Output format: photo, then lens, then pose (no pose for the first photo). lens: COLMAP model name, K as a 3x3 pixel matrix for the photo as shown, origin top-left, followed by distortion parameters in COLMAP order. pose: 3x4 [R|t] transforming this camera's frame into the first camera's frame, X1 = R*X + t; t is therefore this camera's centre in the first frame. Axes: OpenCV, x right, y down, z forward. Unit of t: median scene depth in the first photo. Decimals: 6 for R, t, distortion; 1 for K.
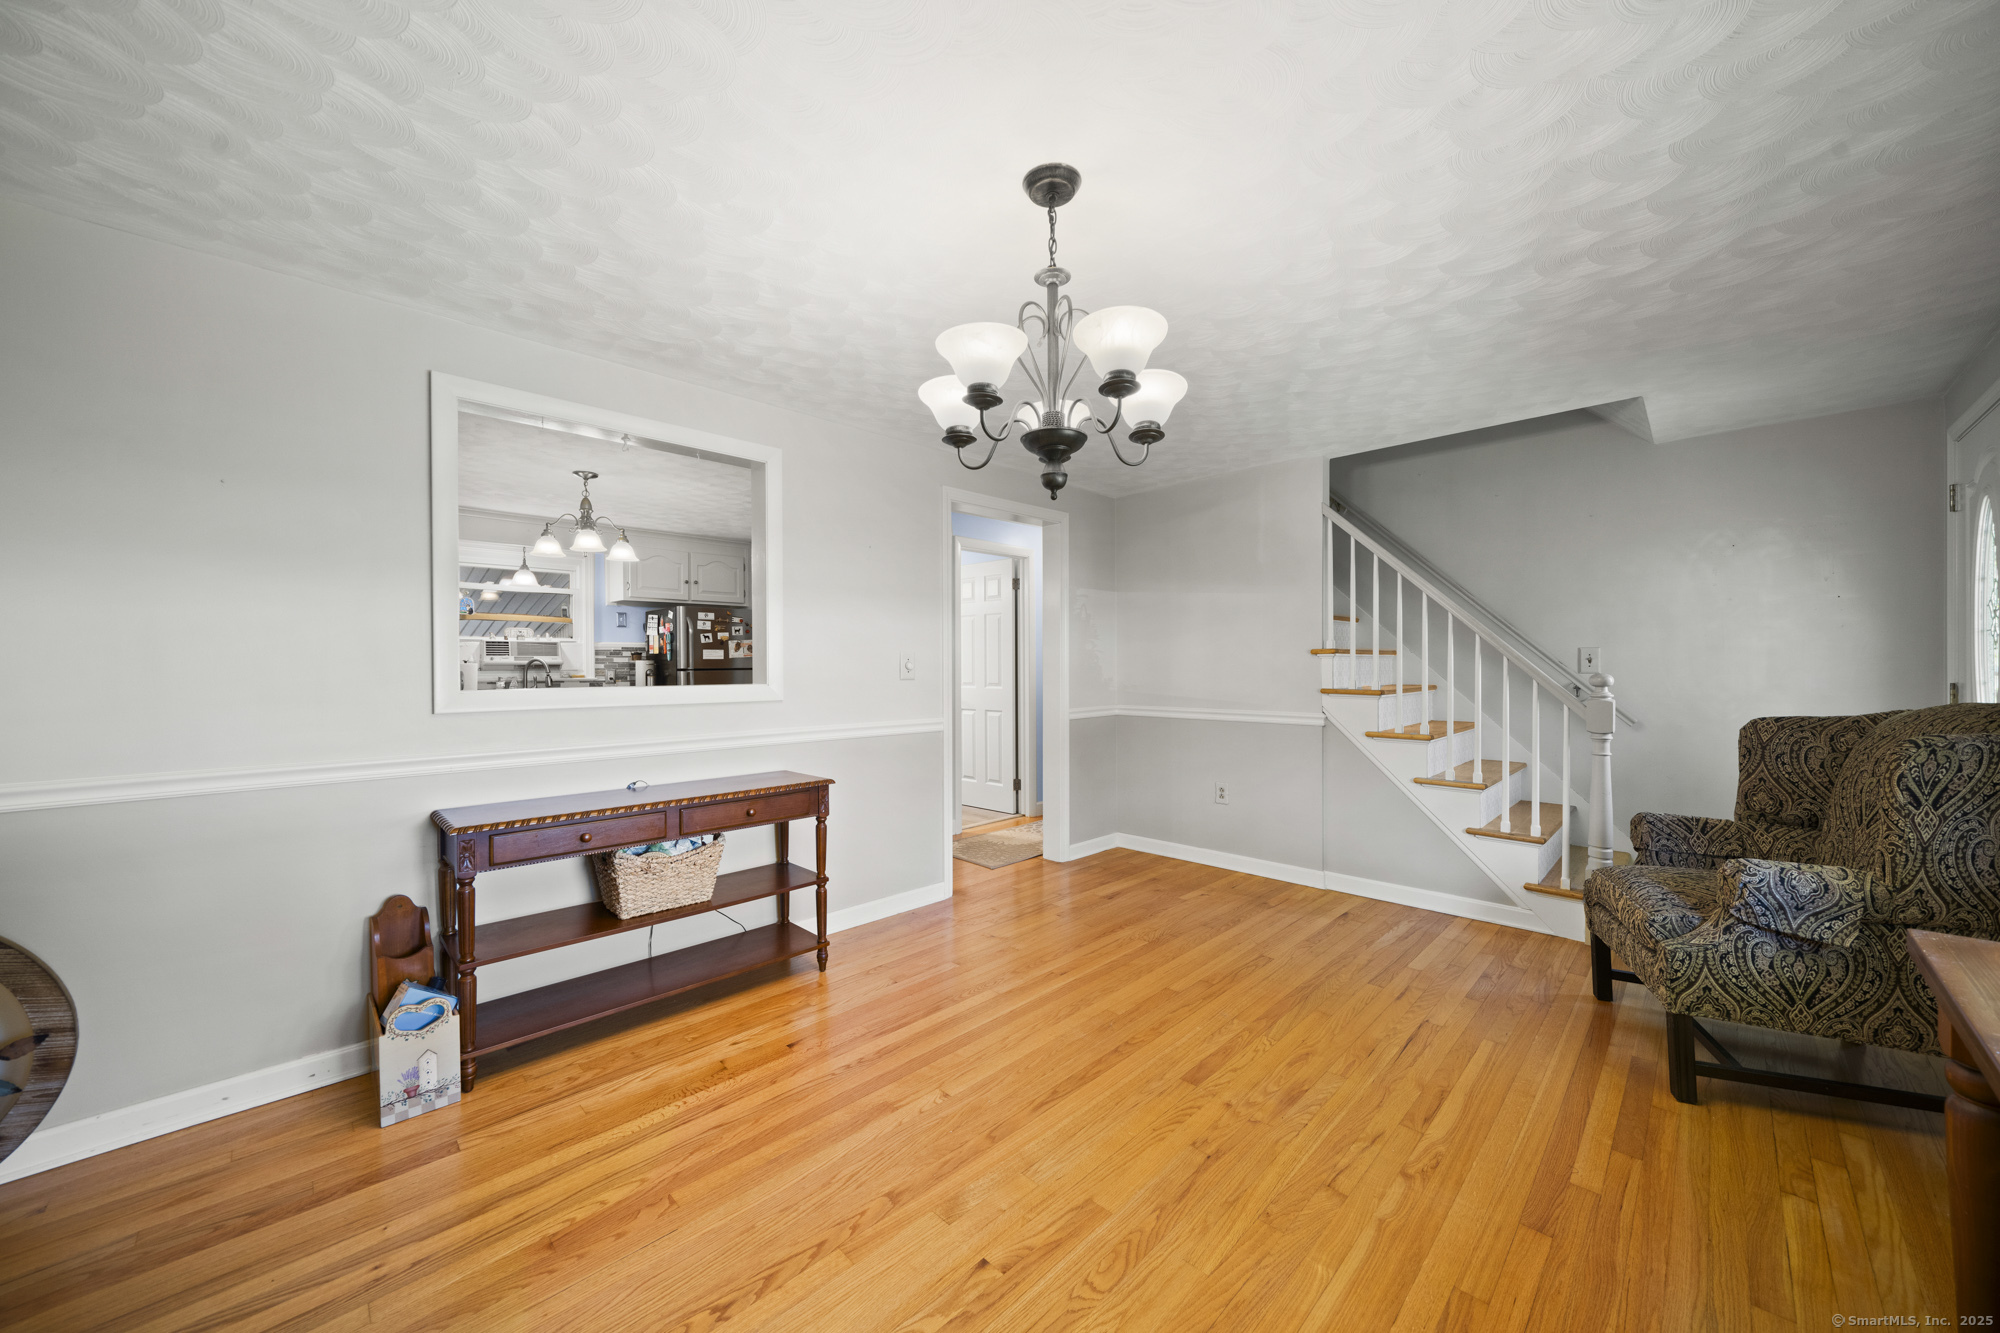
lens RADIAL K [[720.7, 0, 1005.7], [0, 720.7, 660.5], [0, 0, 1]] dist [-0.002231, -0.000115]
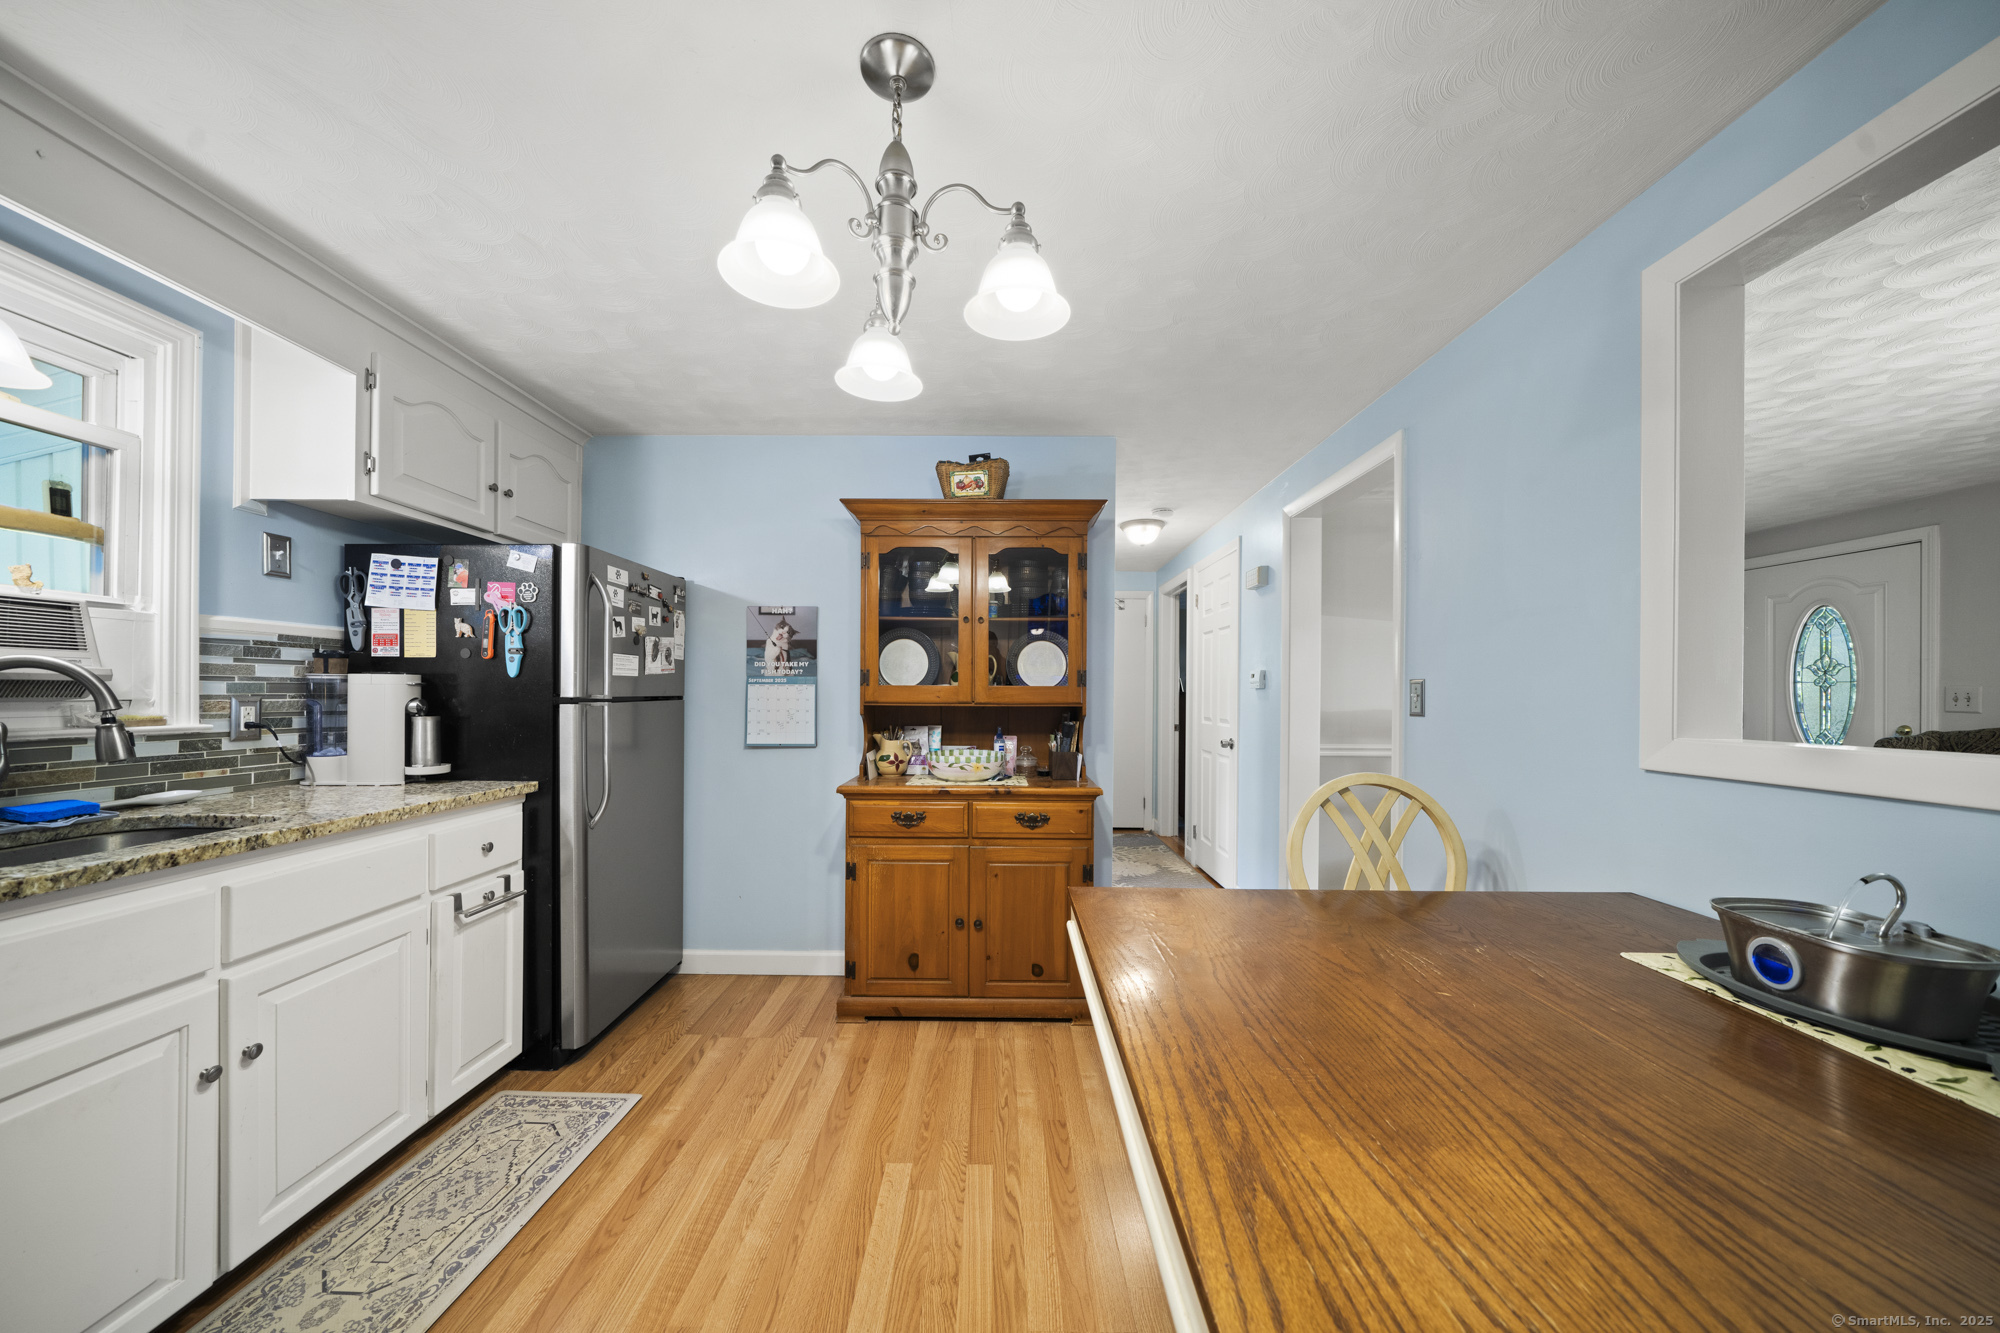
lens RADIAL K [[697.1, 0, 993.6], [0, 697.1, 694.6], [0, 0, 1]] dist [-0.006027, 0.000082]
pose [[0.714950, 0.007876, 0.699131, -0.535163], [-0.013379, 0.999908, 0.002418, 0.005214], [-0.699047, -0.011083, 0.714990, 0.534408]]
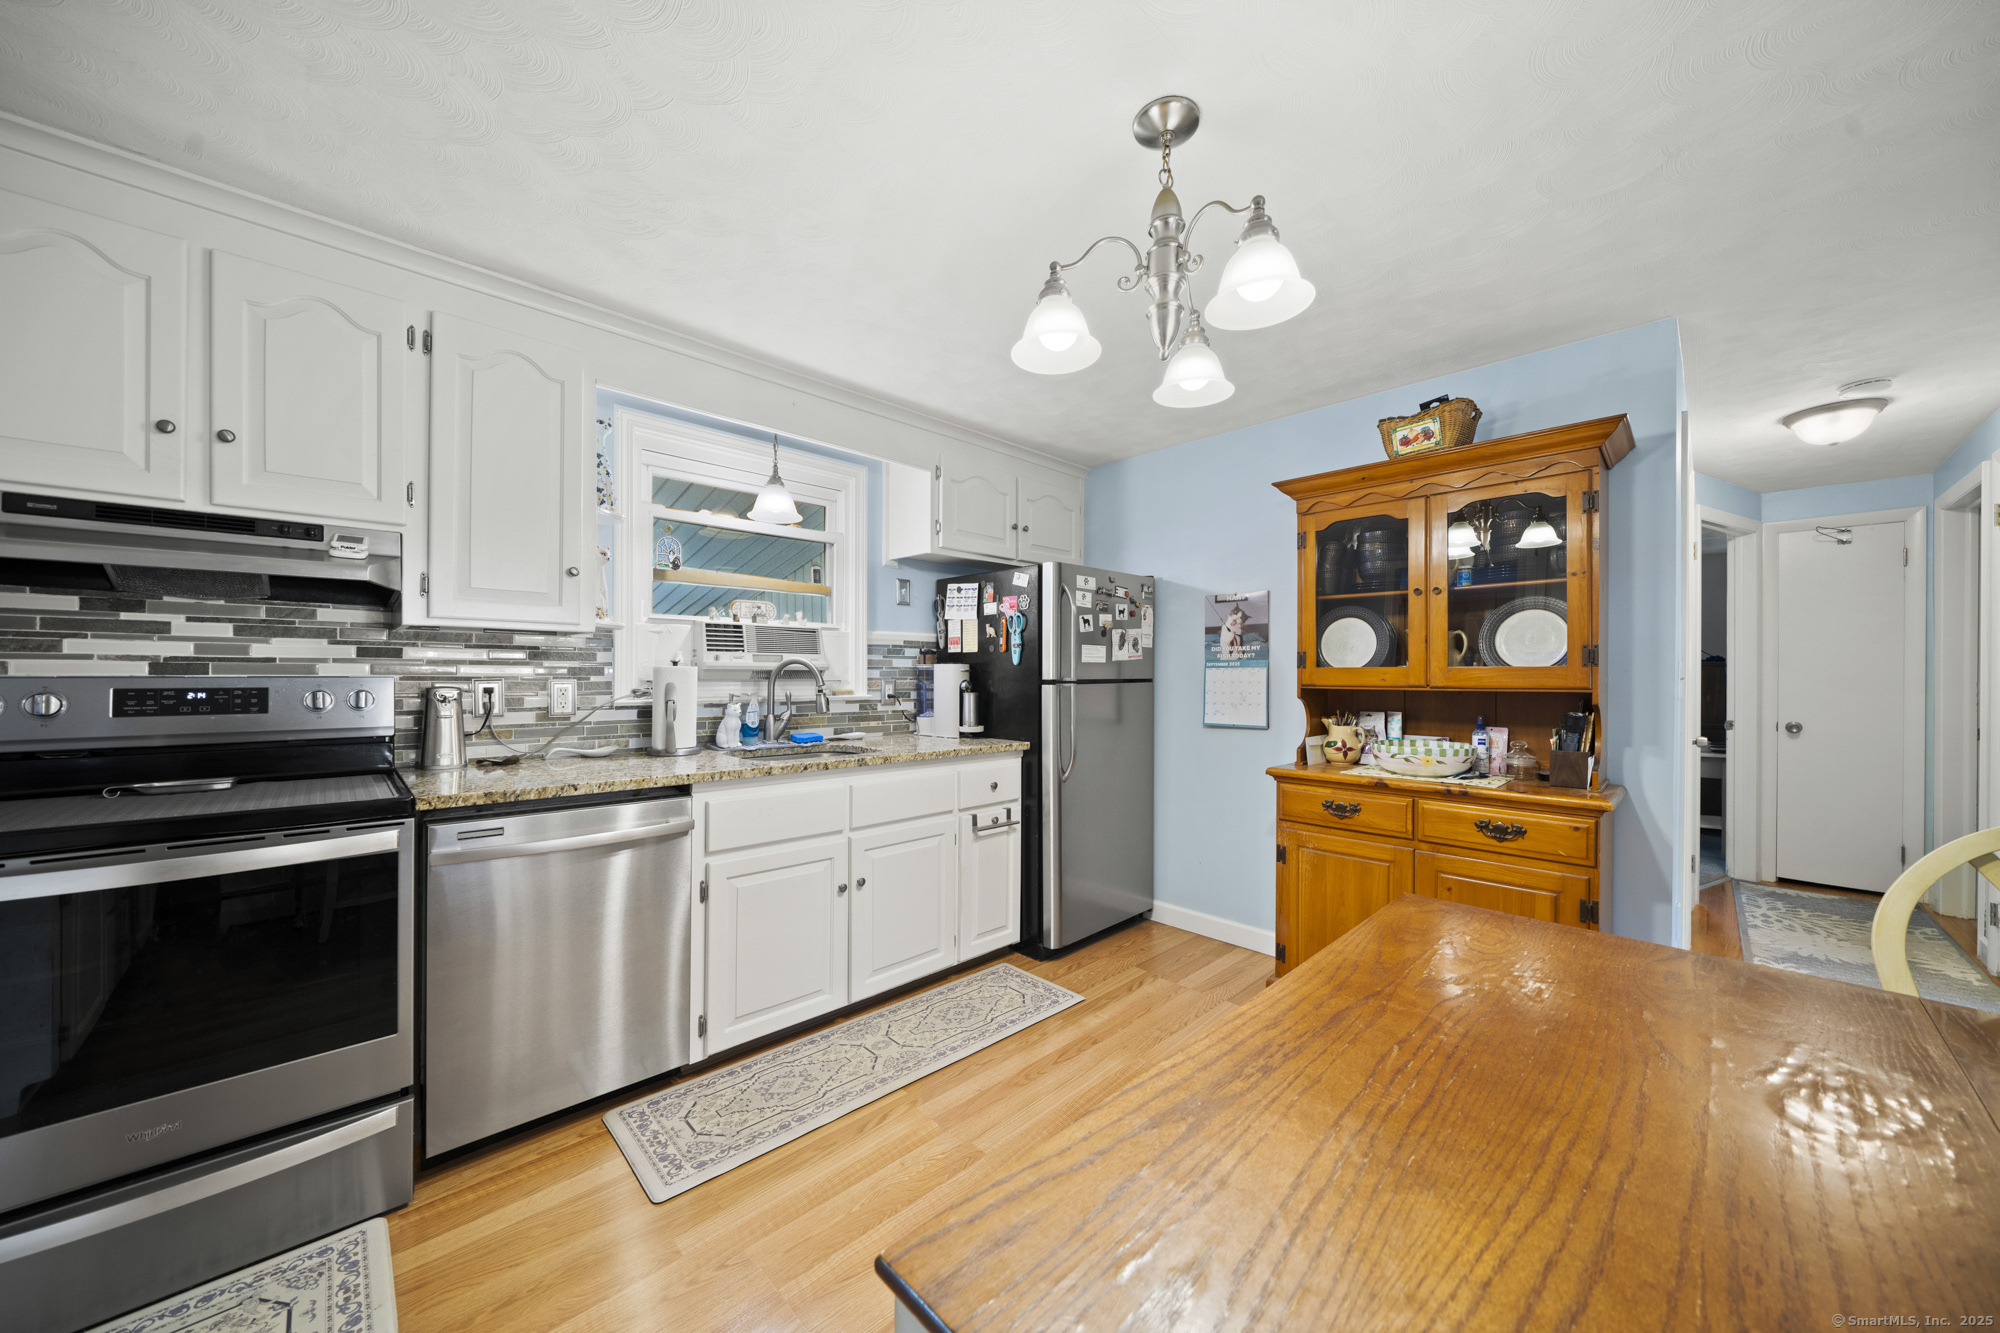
lens RADIAL K [[704.8, 0, 994.0], [0, 704.8, 679.0], [0, 0, 1]] dist [0.000083, -0.000017]
pose [[0.999736, 0.007614, -0.021697, -0.463538], [-0.007357, 0.999902, 0.011925, 0.004584], [0.021785, -0.011762, 0.999693, 0.462855]]
